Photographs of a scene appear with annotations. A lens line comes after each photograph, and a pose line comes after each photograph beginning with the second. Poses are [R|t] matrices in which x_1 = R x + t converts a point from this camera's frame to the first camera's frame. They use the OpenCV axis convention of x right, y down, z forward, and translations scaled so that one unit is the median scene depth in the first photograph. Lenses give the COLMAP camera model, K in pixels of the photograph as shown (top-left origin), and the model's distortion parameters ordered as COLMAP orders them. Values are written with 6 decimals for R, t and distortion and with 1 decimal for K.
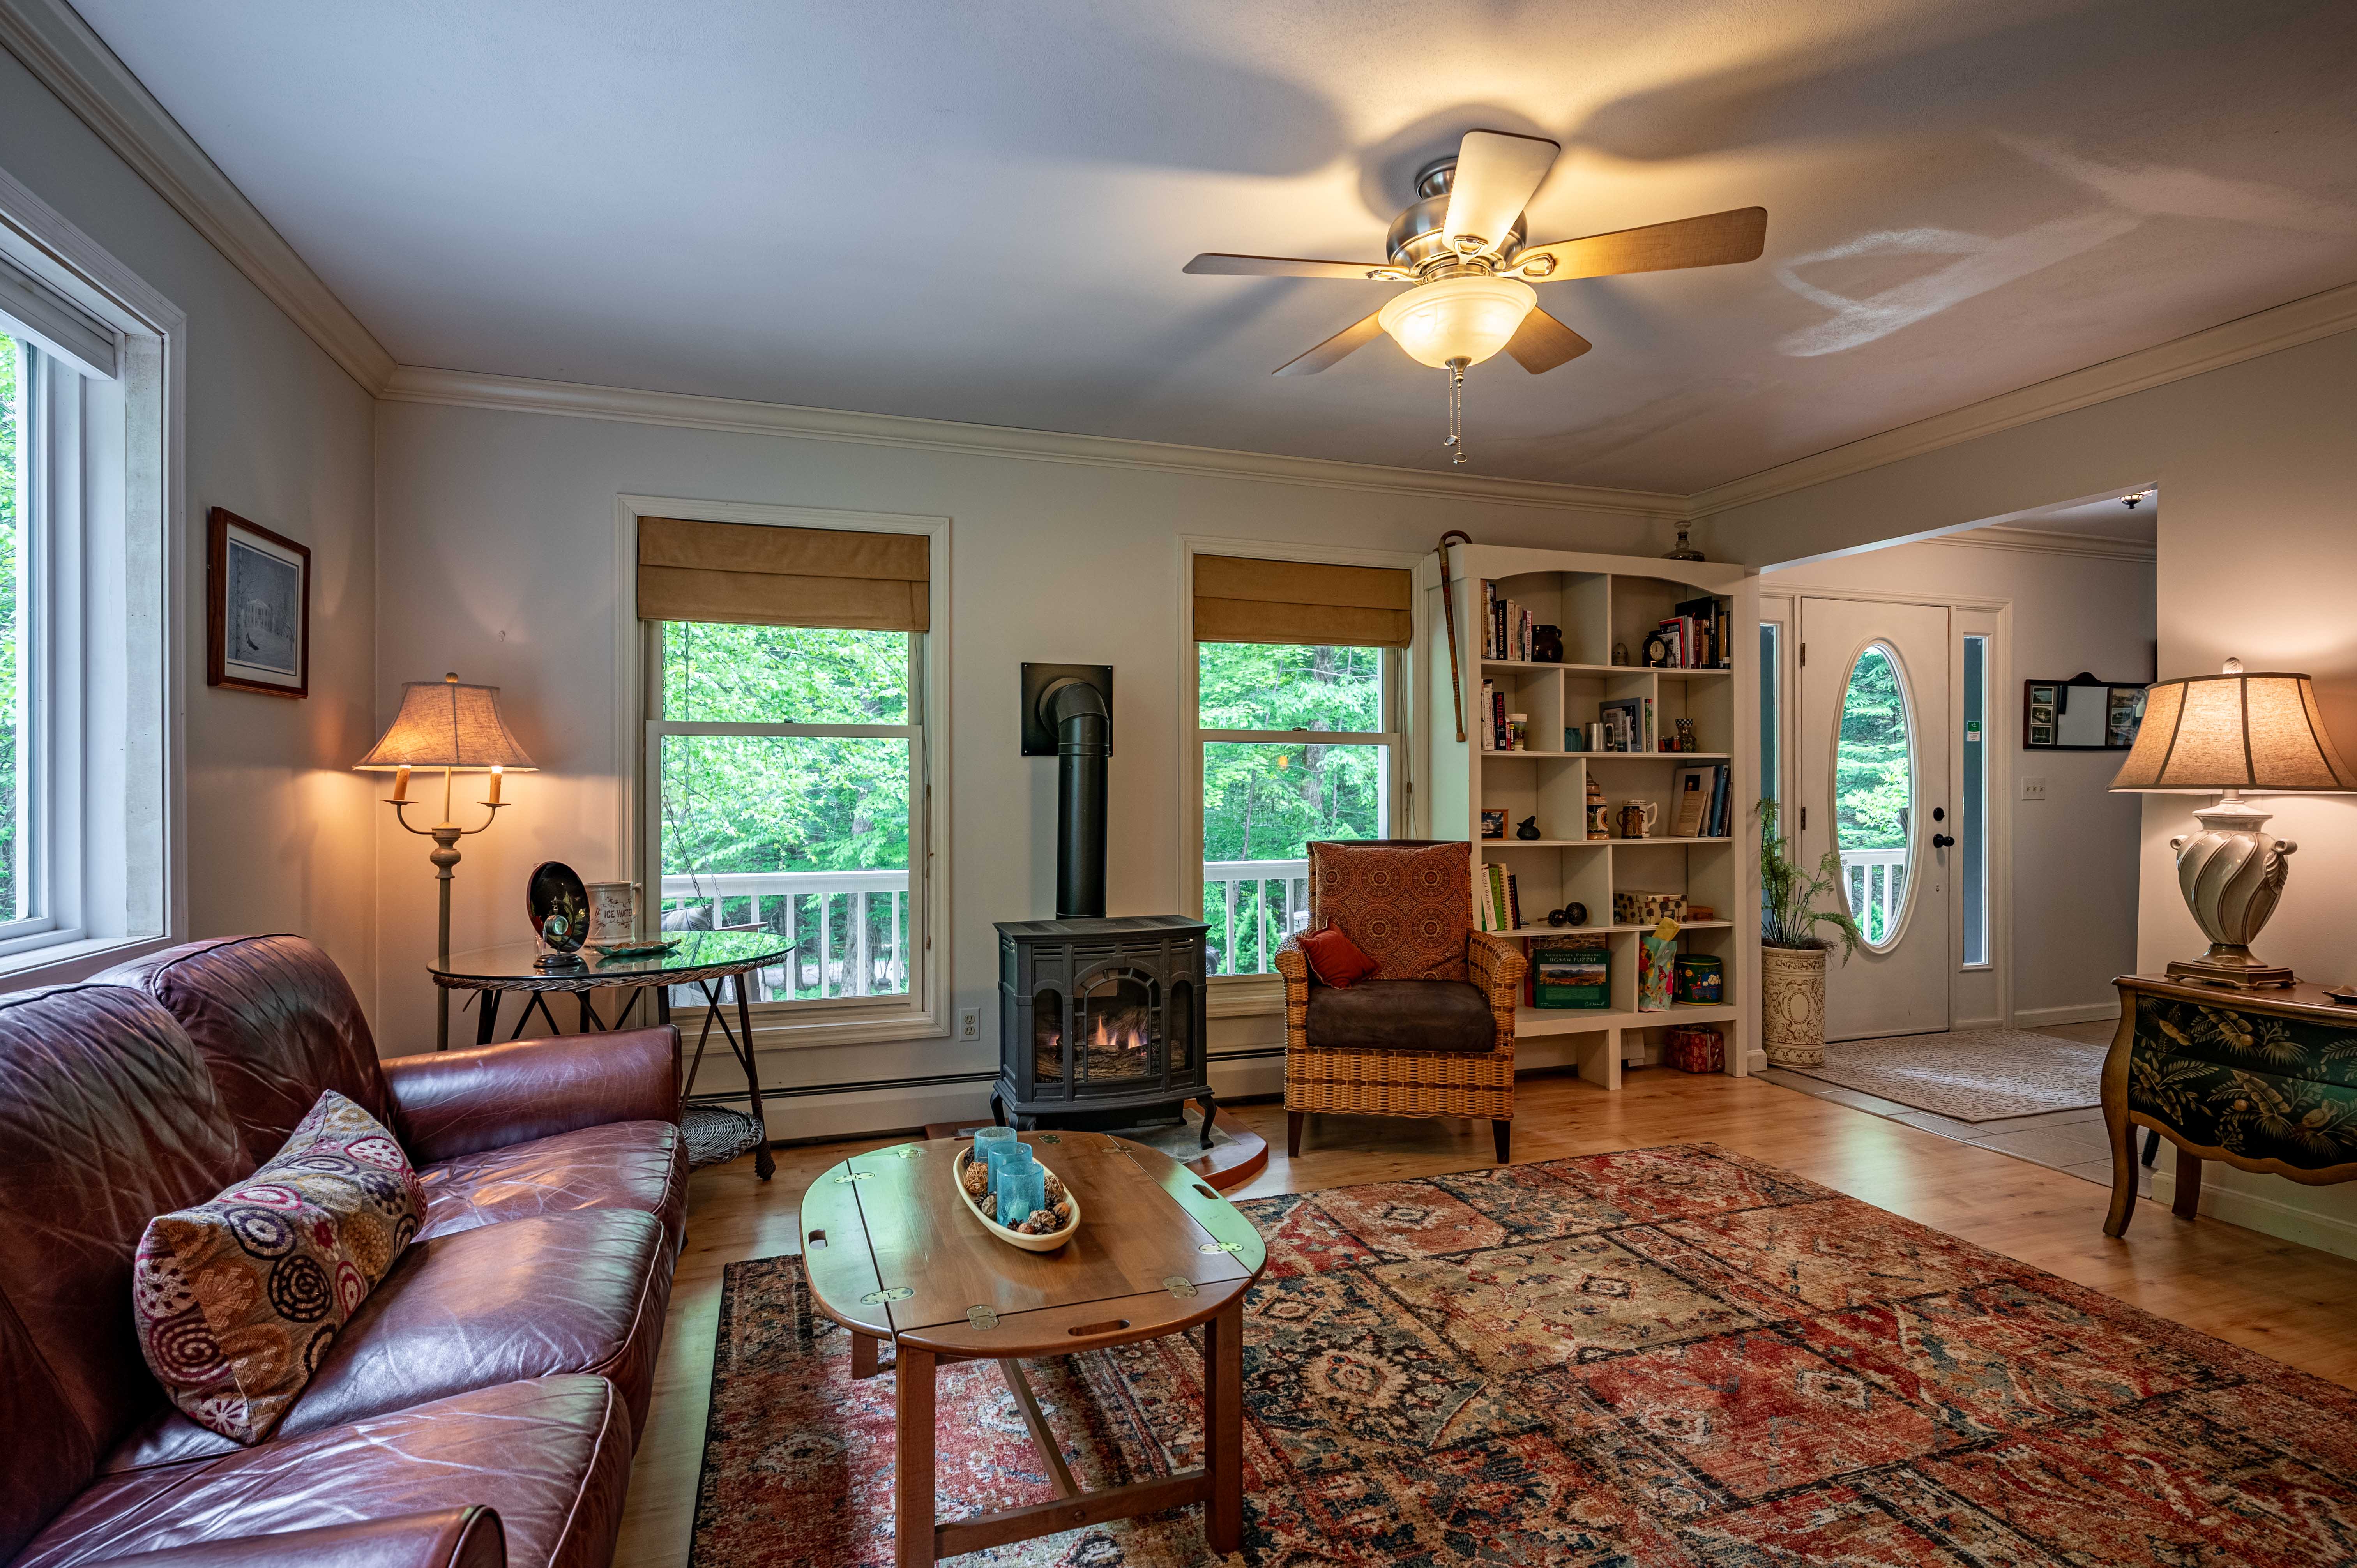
lens RADIAL K [[1159.2, 0, 1175.9], [0, 1159.2, 782.6], [0, 0, 1]] dist [-0.003682, 0.004232]
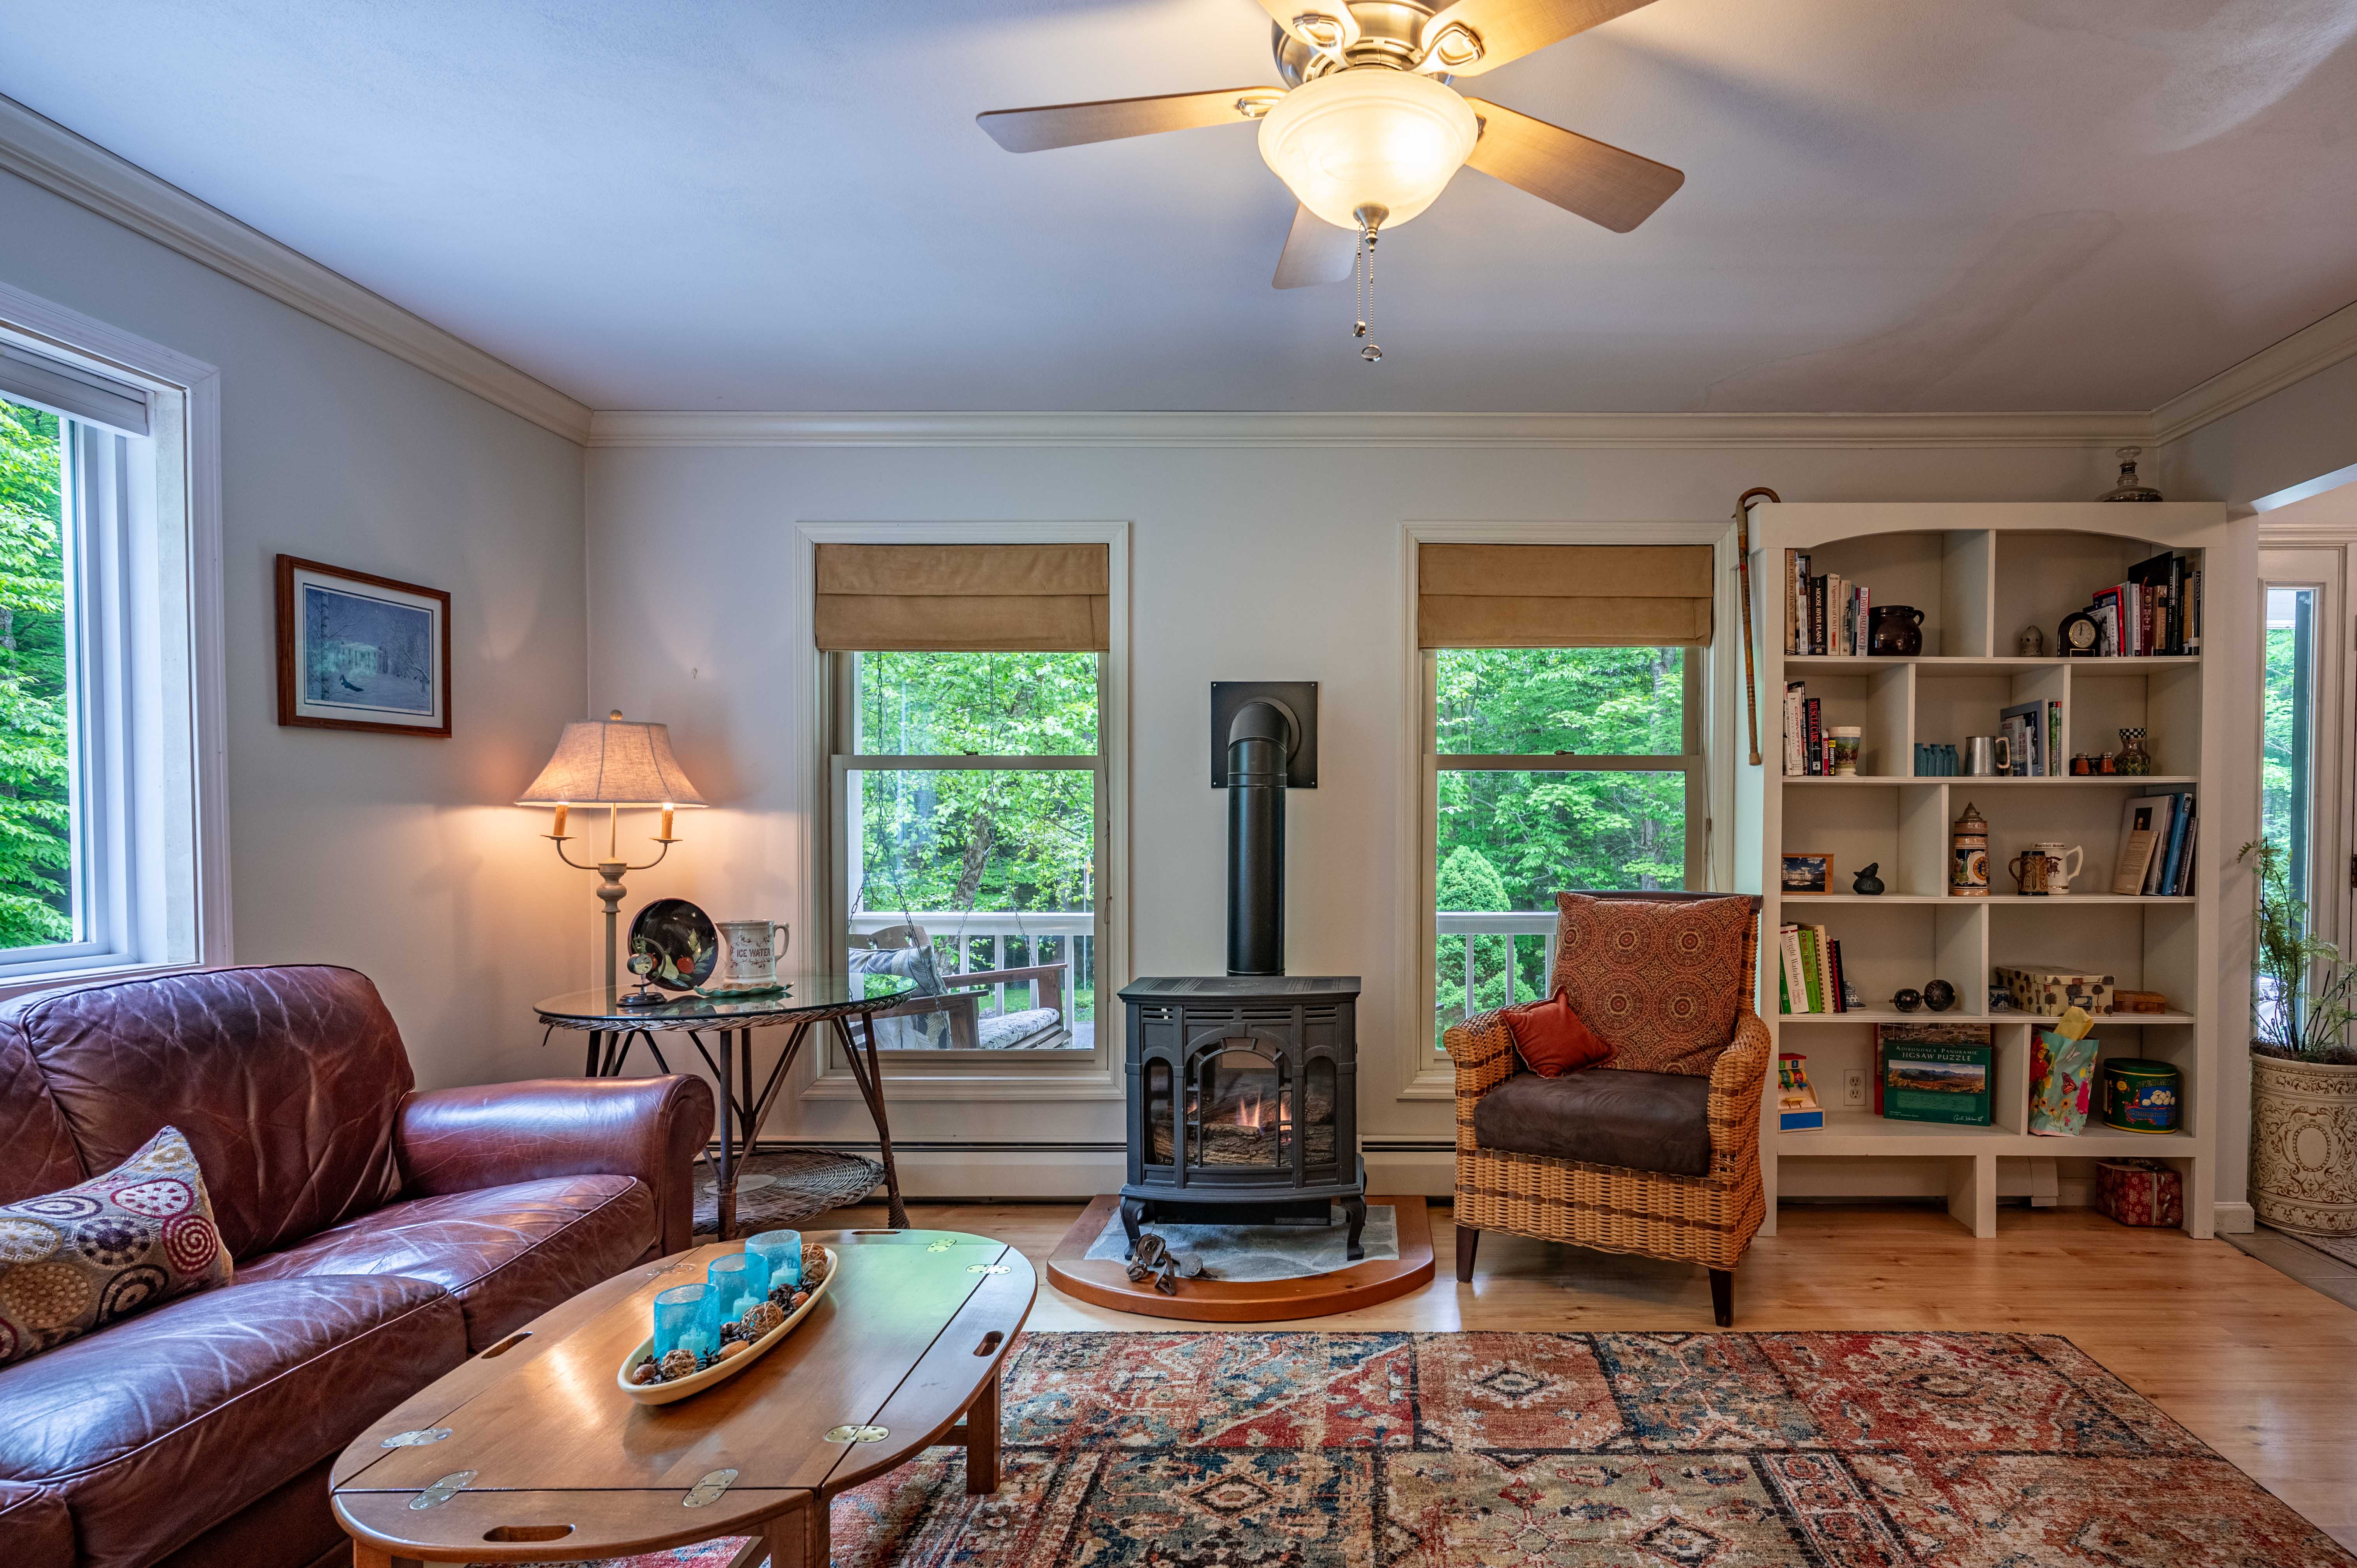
lens RADIAL K [[1198.5, 0, 1363.6], [0, 1198.5, 857.8], [0, 0, 1]] dist [-0.001577, 0.001553]
pose [[0.945924, 0.010366, -0.324223, 0.271709], [-0.000125, 0.999501, 0.031591, 0.000968], [0.324389, -0.029842, 0.945453, 0.173960]]
